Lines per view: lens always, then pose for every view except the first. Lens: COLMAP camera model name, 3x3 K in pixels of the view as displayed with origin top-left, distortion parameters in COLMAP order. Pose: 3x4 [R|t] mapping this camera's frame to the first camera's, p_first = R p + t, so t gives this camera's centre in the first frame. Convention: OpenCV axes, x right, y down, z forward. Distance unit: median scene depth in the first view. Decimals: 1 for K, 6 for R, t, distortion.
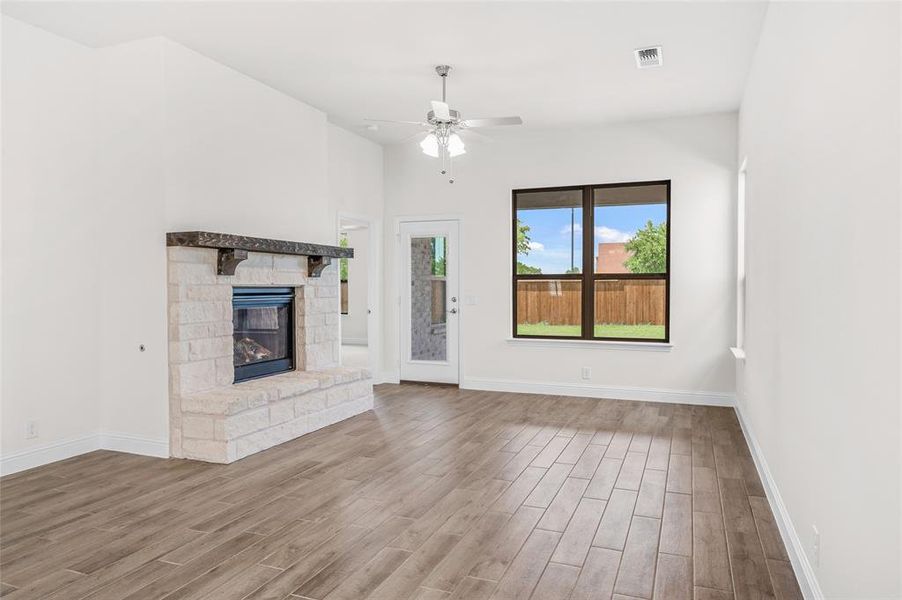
lens RADIAL K [[574.9, 0, 458.4], [0, 574.9, 302.7], [0, 0, 1]] dist [0.000121, -0.000741]
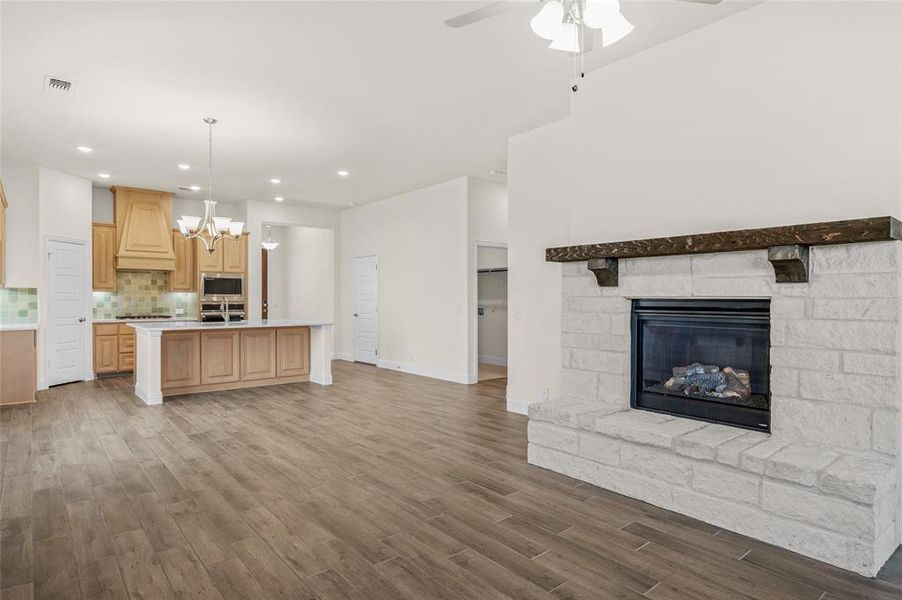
lens RADIAL K [[502.6, 0, 455.0], [0, 502.6, 300.8], [0, 0, 1]] dist [-0.002883, -0.000253]
pose [[-0.467124, 0.004098, -0.884183, 0.473081], [-0.027164, 0.999451, 0.018983, -0.035808], [0.883775, 0.032885, -0.466756, 1.250011]]
